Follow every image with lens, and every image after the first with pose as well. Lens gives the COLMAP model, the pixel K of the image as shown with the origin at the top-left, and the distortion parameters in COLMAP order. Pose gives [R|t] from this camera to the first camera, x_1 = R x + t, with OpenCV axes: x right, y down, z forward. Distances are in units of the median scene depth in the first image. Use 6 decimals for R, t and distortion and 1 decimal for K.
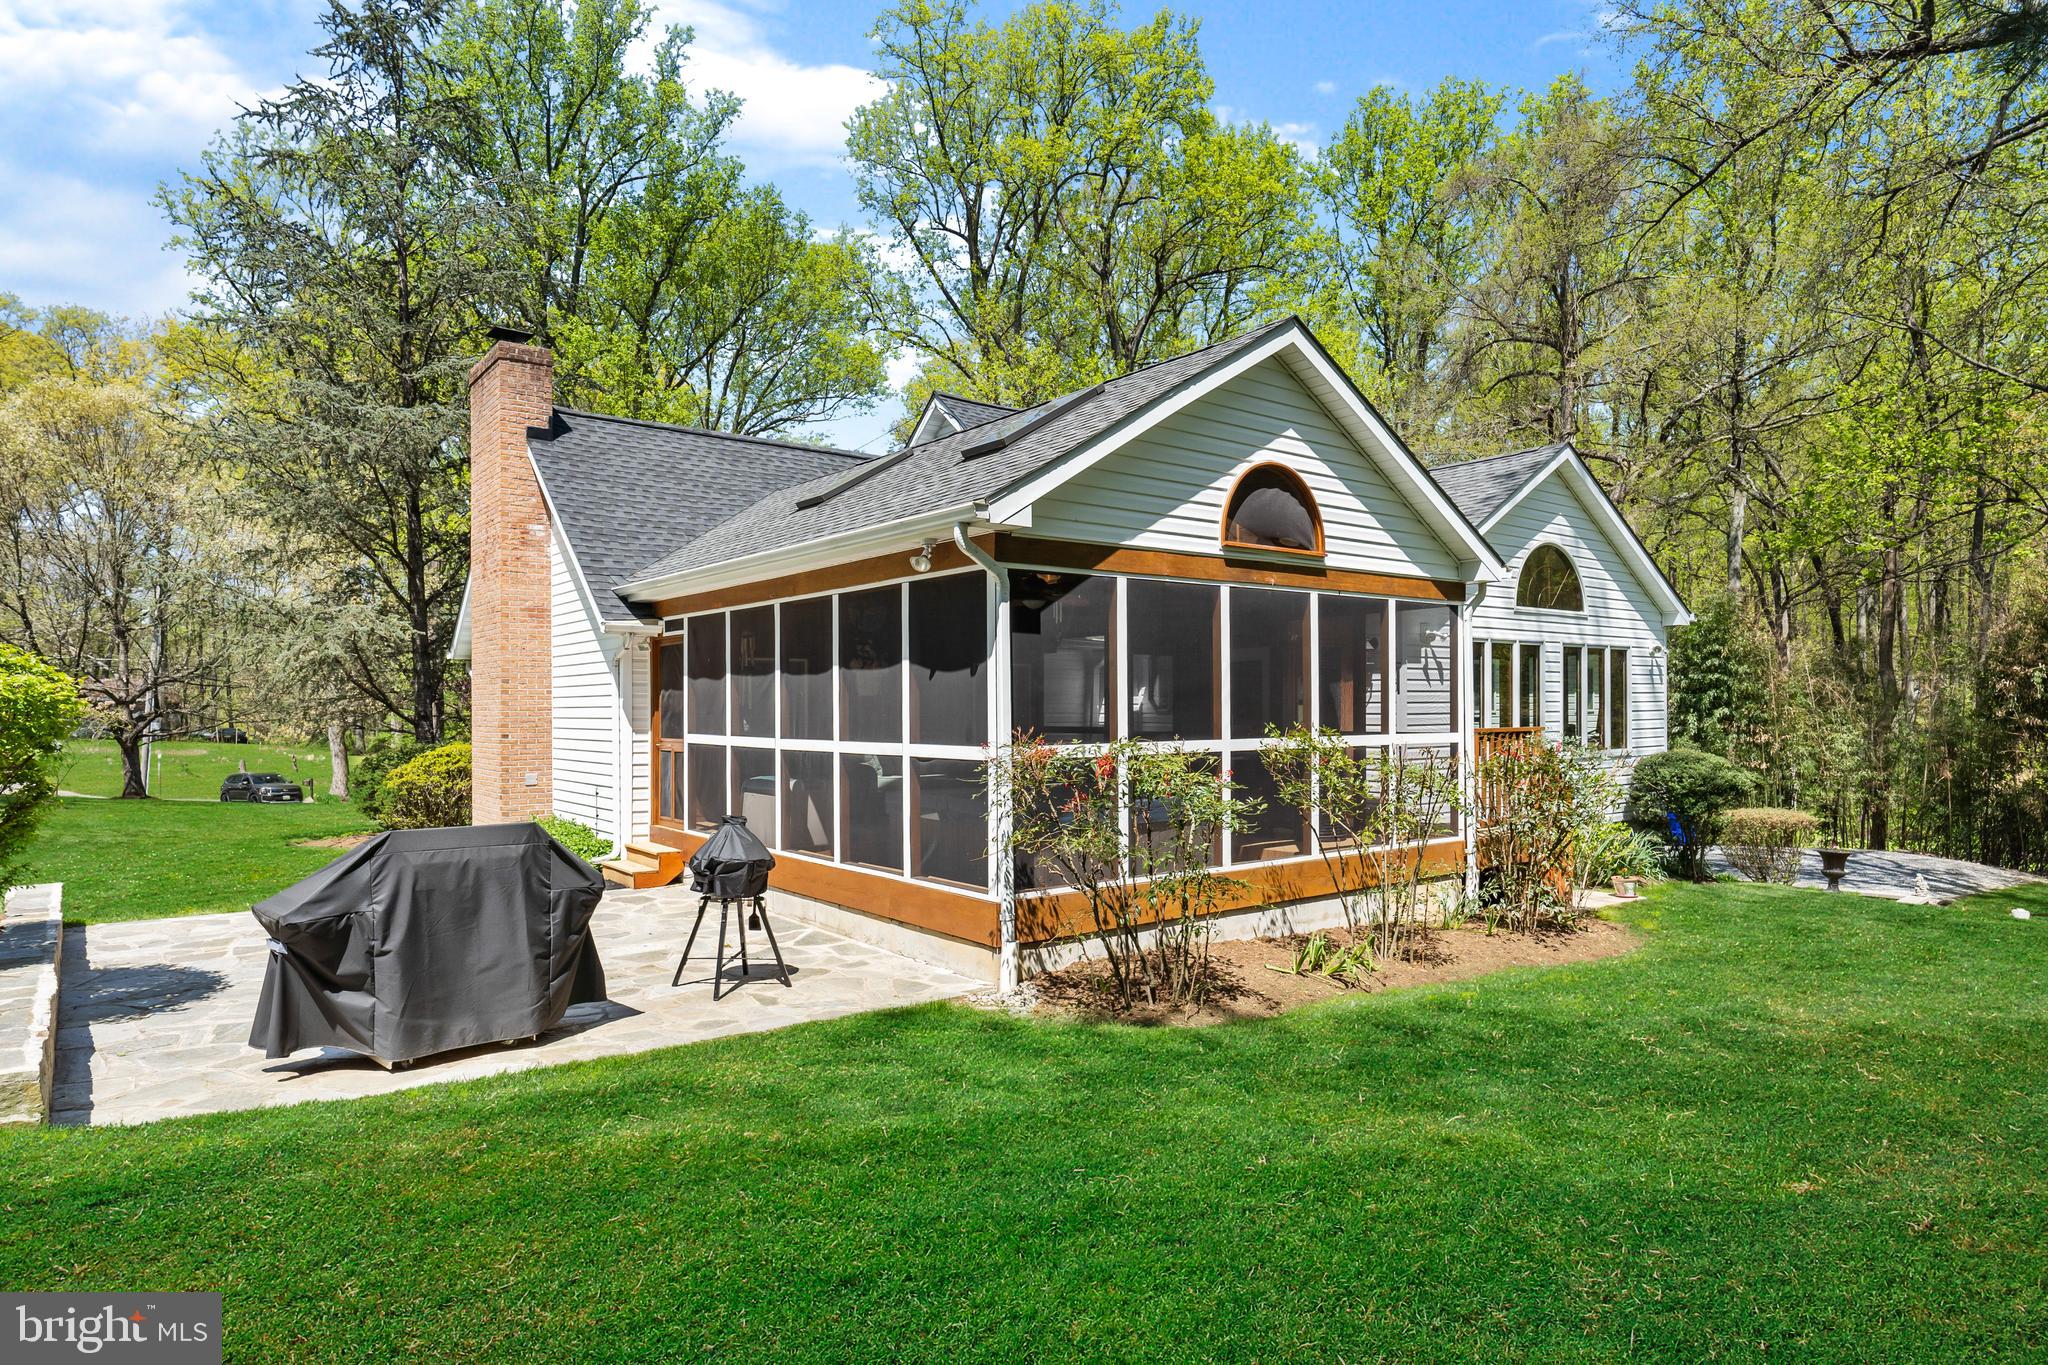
lens RADIAL K [[1162.3, 0, 1024.0], [0, 1162.3, 682.5], [0, 0, 1]] dist [0.002266, 0.000132]
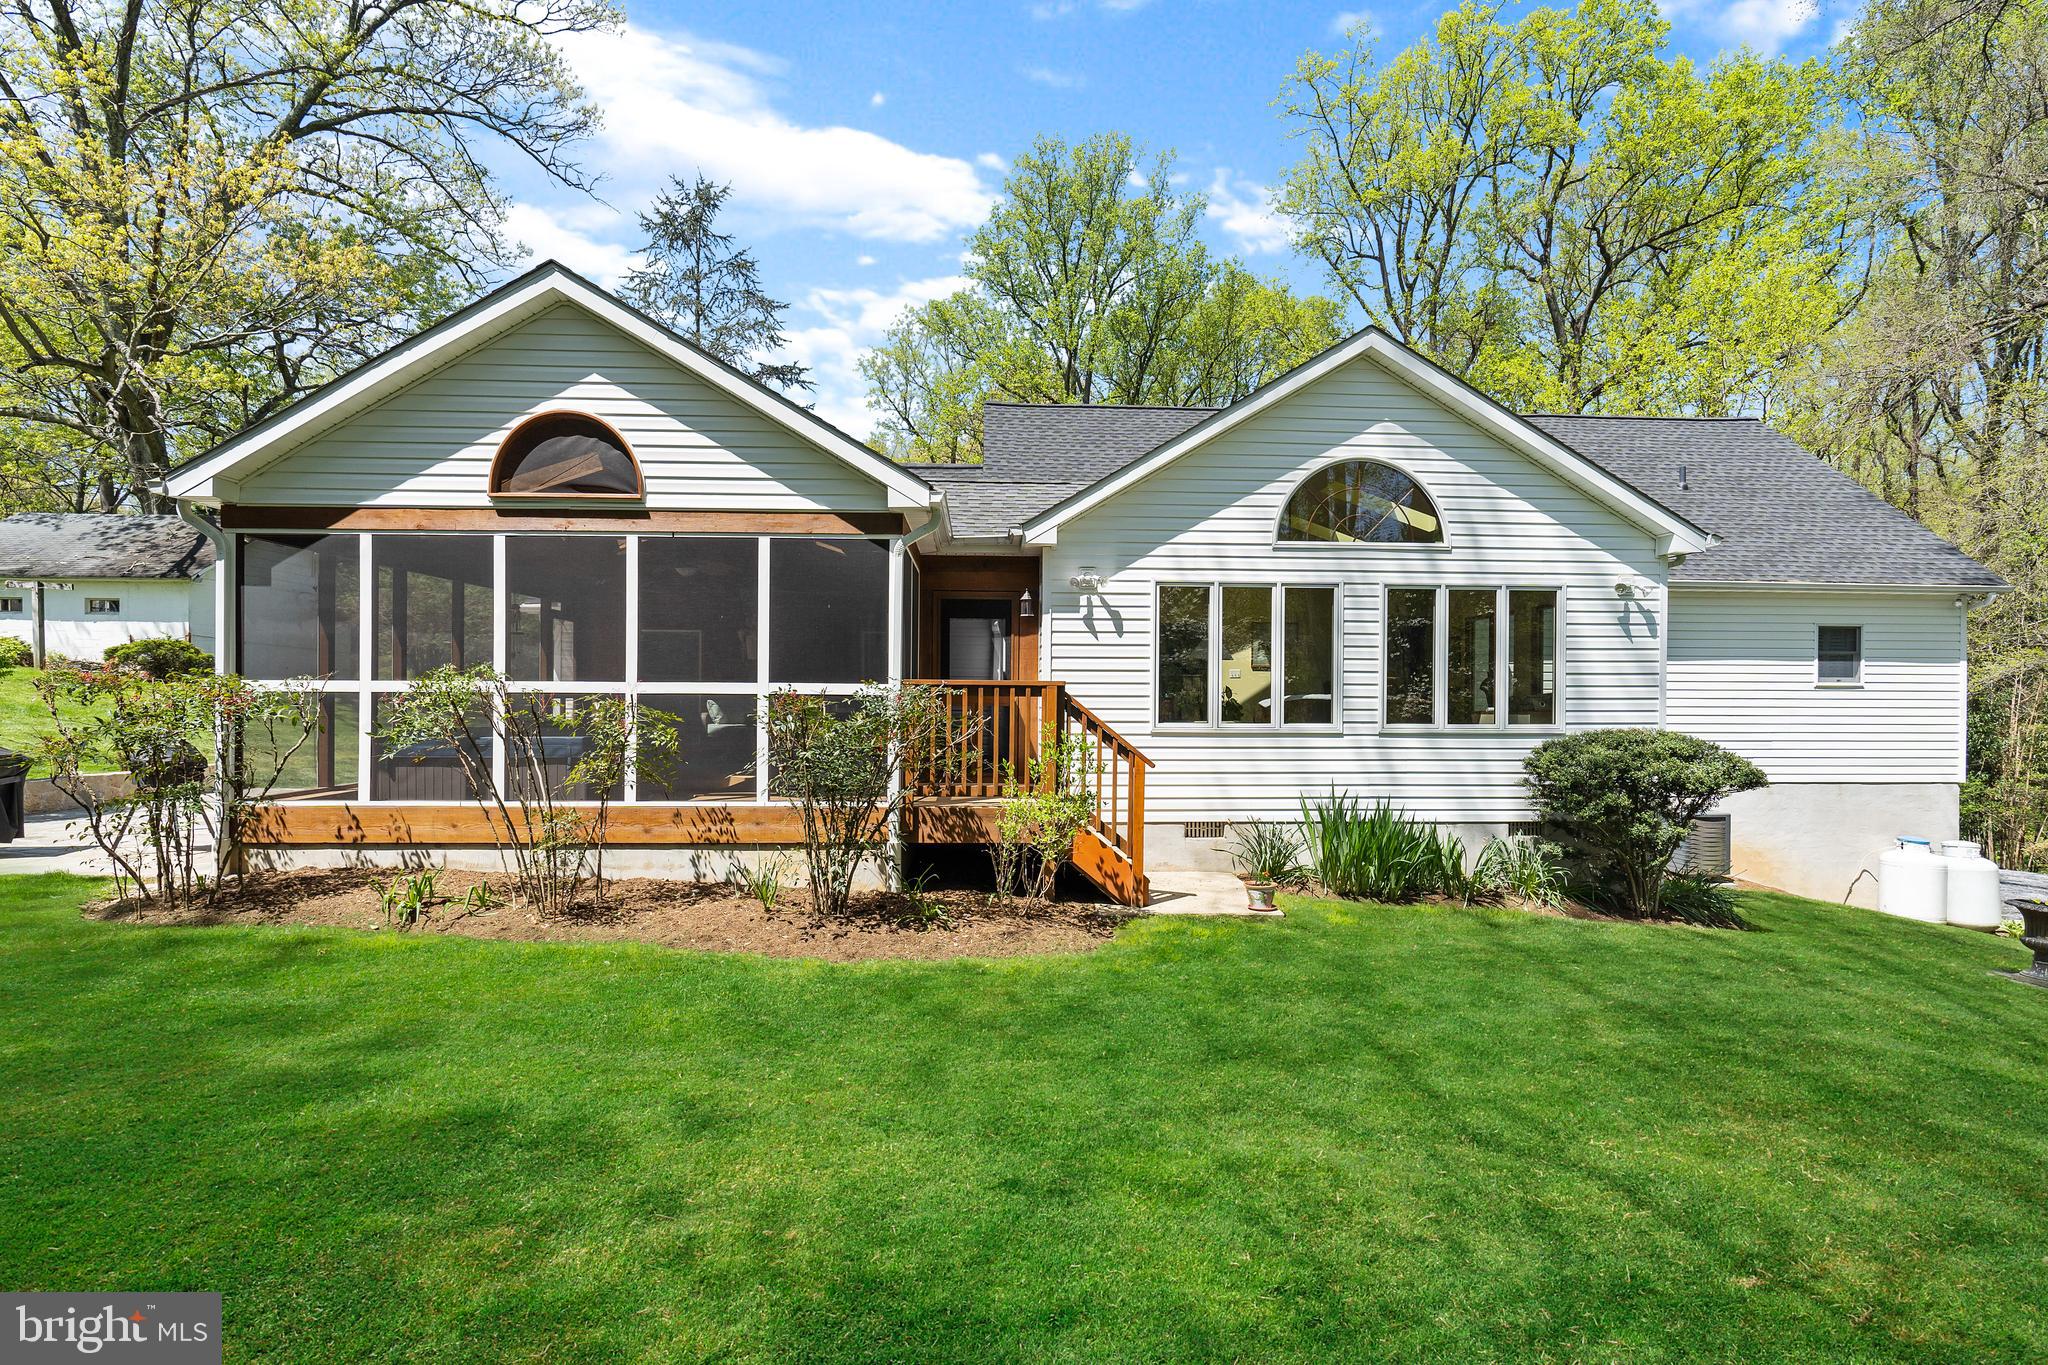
lens RADIAL K [[901.1, 0, 1024.0], [0, 901.1, 682.5], [0, 0, 1]] dist [0.001365, 0.000103]
pose [[0.814328, 0.005873, -0.580375, 0.964165], [0.001578, 0.999923, 0.012333, 0.037913], [0.580402, -0.010959, 0.814256, 0.567990]]
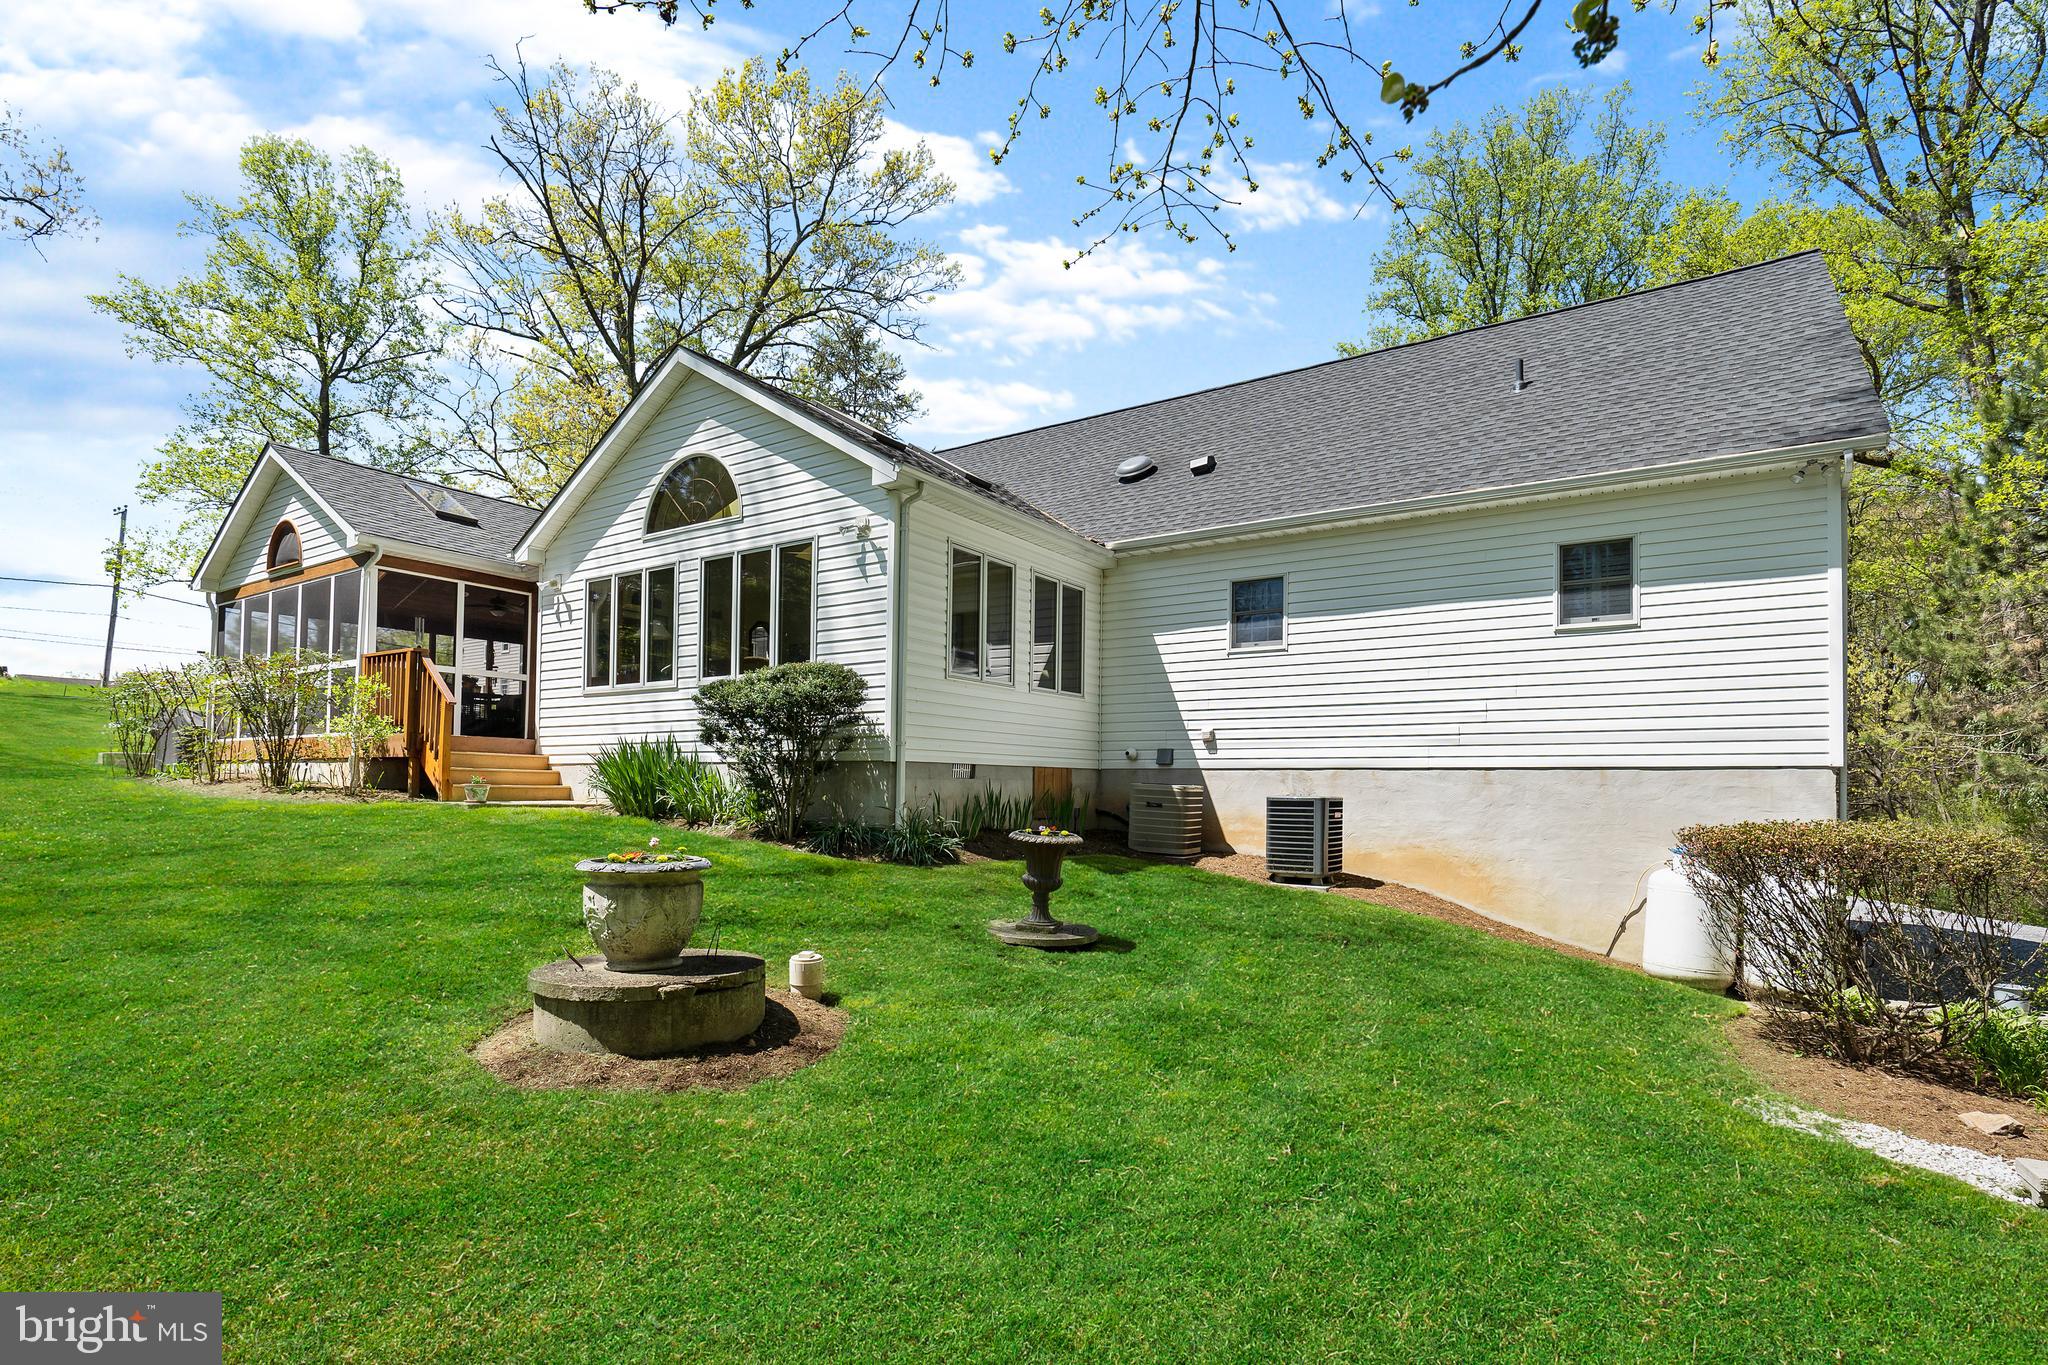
lens RADIAL K [[967.2, 0, 1025.3], [0, 967.2, 749.3], [0, 0, 1]] dist [0.004101, 0.000791]
pose [[0.333051, -0.030541, -0.942414, 1.965299], [0.008868, 0.999533, -0.029258, 0.219900], [0.942867, 0.001387, 0.333166, 1.537939]]
